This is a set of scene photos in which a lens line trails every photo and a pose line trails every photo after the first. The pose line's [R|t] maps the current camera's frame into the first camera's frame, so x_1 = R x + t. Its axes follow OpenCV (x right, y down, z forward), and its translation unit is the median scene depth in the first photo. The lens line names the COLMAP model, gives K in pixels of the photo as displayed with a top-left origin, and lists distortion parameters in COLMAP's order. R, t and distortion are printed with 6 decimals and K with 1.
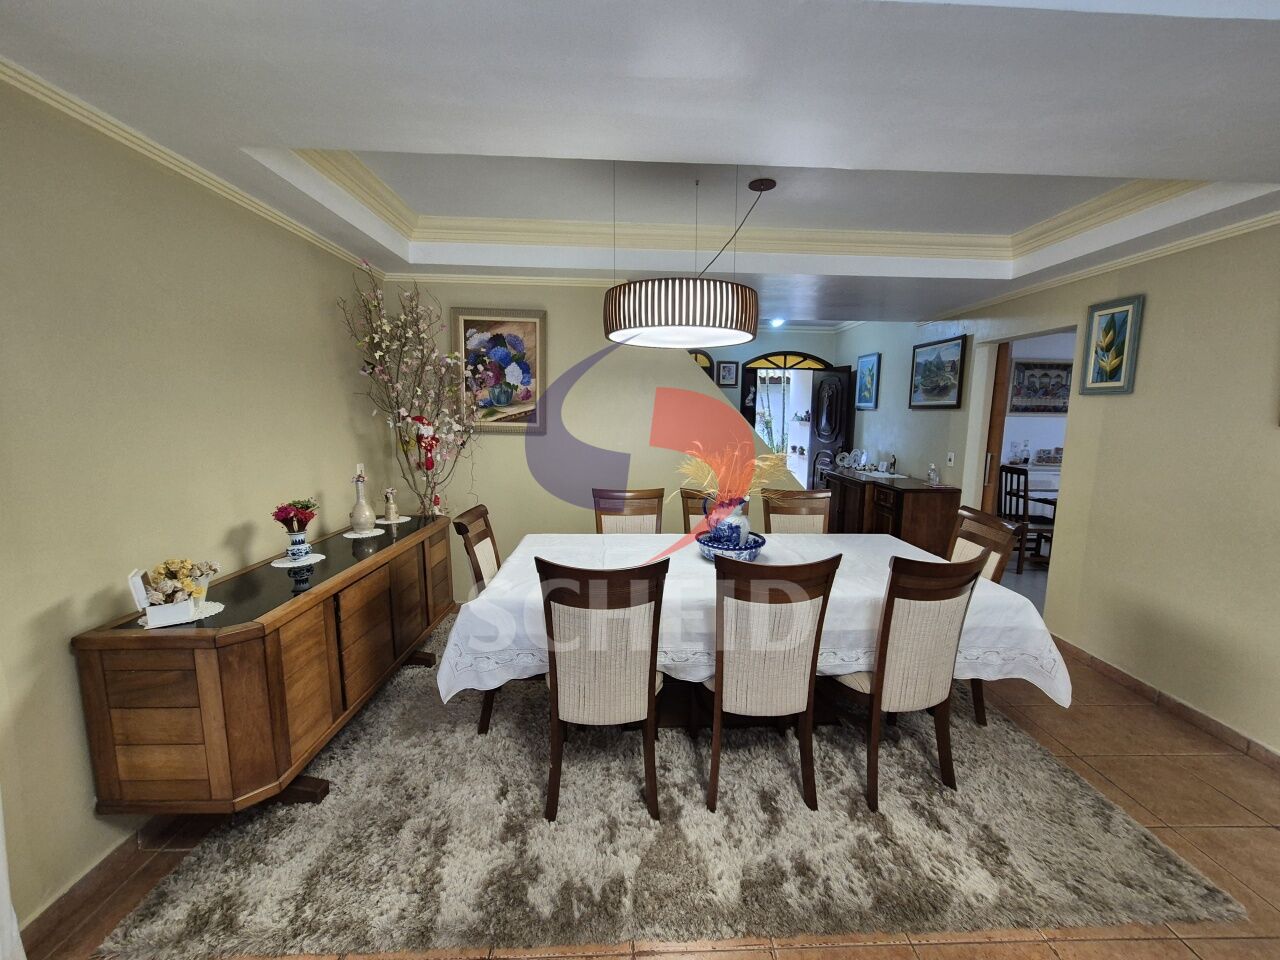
lens RADIAL K [[521.3, 0, 653.1], [0, 521.3, 481.3], [0, 0, 1]] dist [0.002411, 0.000796]
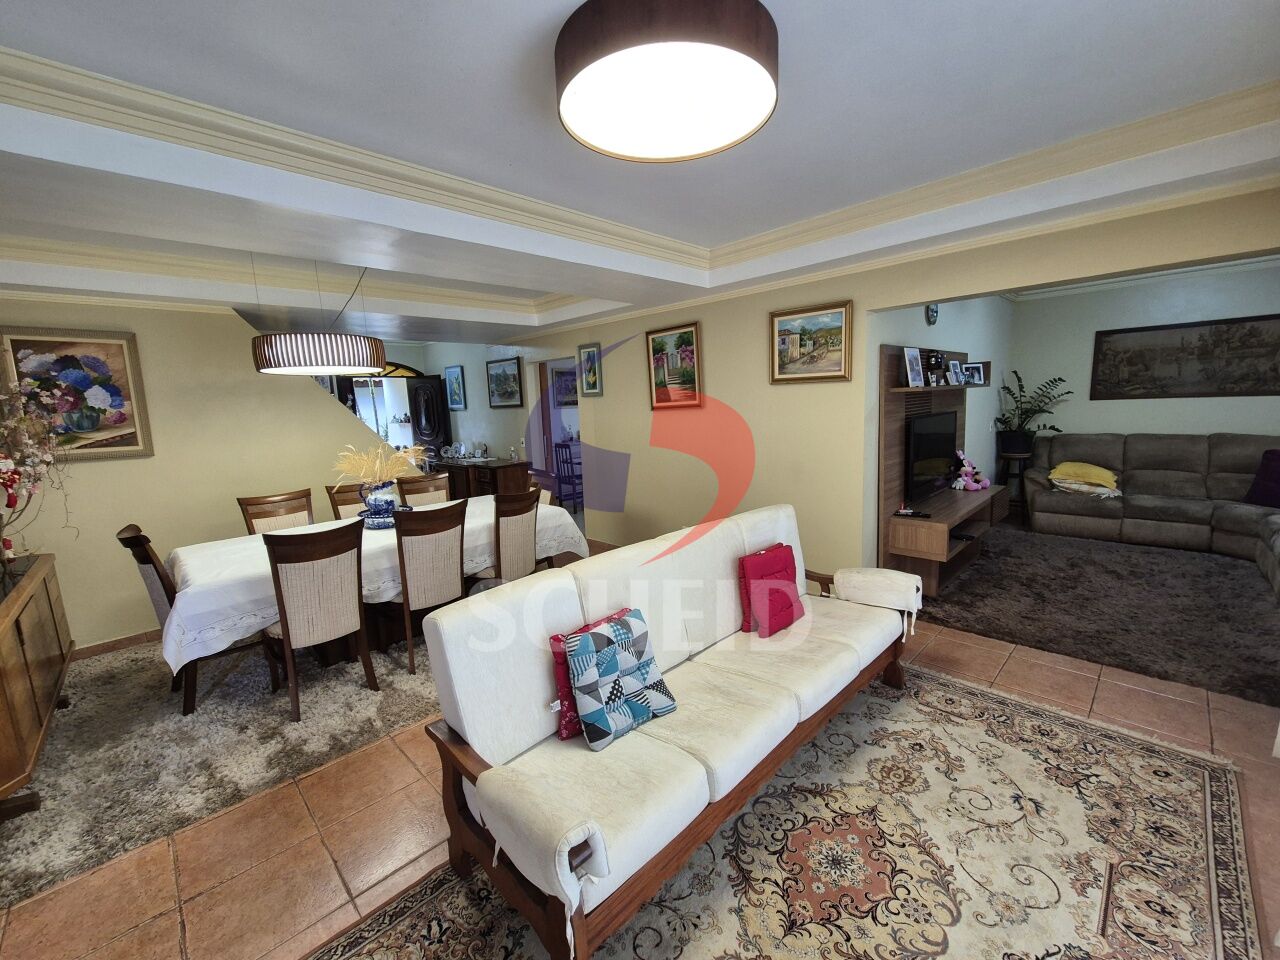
lens RADIAL K [[521.3, 0, 645.3], [0, 521.3, 474.7], [0, 0, 1]] dist [0.002411, 0.000796]
pose [[0.737528, -0.138034, 0.661059, -0.182293], [0.141843, 0.988715, 0.048201, 0.031069], [-0.660252, 0.058217, 0.748784, -0.375260]]
